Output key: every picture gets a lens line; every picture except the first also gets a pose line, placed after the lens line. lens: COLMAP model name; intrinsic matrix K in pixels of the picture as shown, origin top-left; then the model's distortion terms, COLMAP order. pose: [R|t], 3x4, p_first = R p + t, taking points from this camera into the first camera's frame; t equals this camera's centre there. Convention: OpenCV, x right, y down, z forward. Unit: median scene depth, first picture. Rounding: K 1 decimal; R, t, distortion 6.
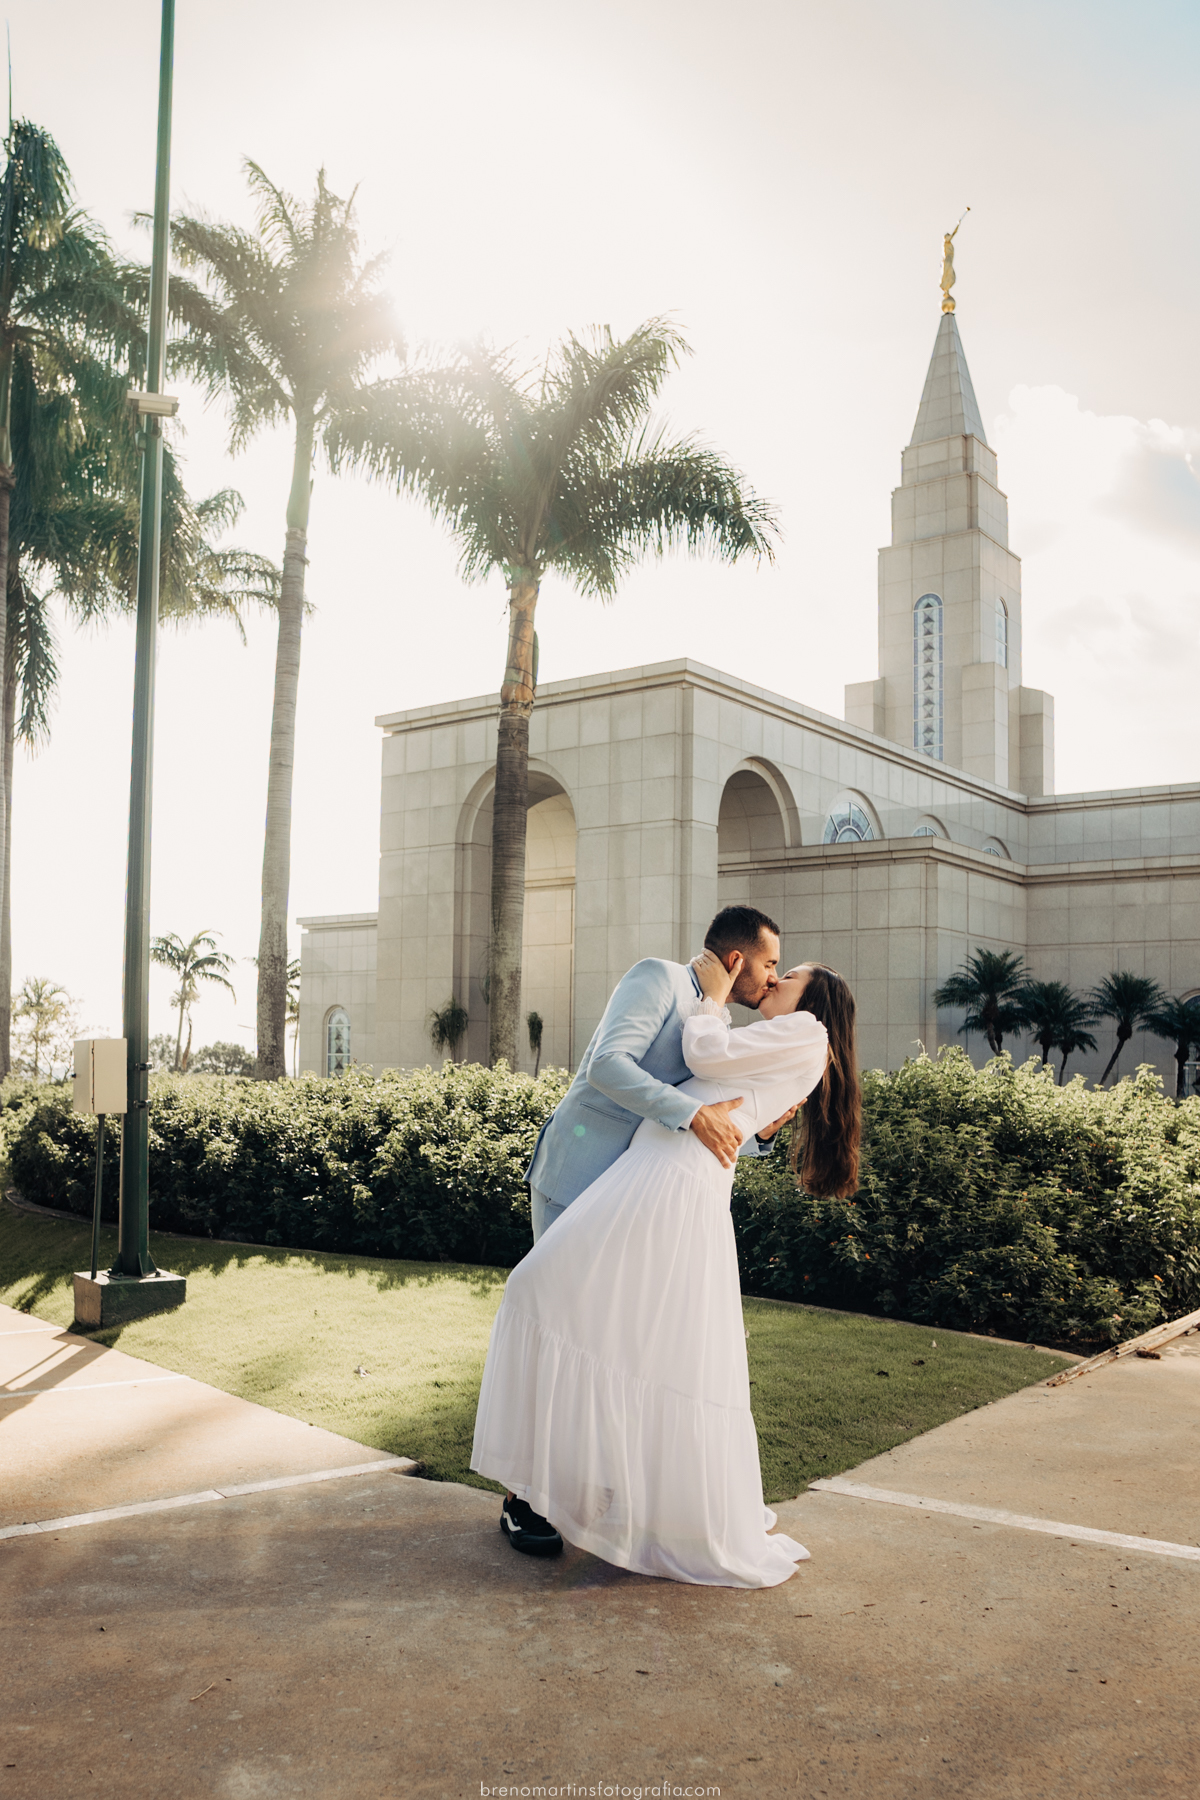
lens RADIAL K [[1411.1, 0, 600.0], [0, 1411.1, 900.0], [0, 0, 1]] dist [-0.071111, 0.009288]
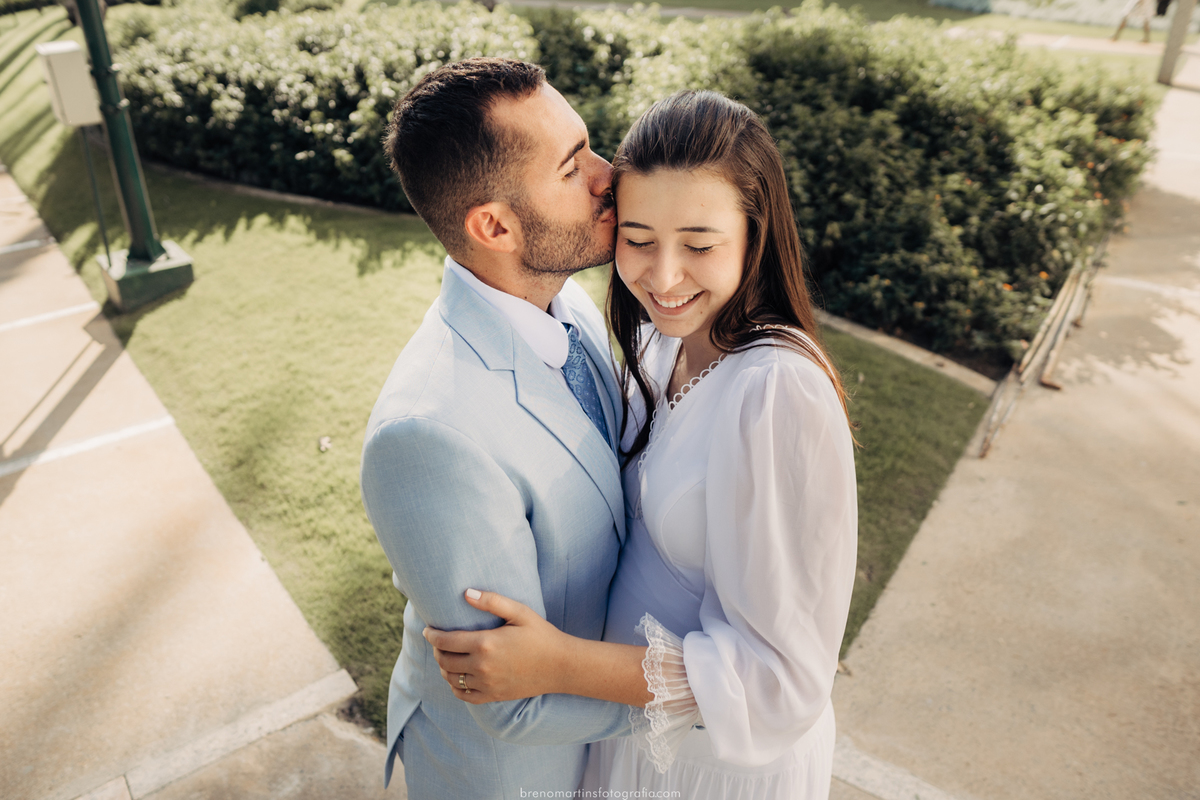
lens RADIAL K [[940.8, 0, 600.0], [0, 940.8, 400.0], [0, 0, 1]] dist [-0.071111, 0.009288]
pose [[0.998607, -0.034224, 0.040170, 0.005698], [0.007197, 0.842408, 0.538792, -0.044183], [-0.052279, -0.537752, 0.841481, 0.286353]]
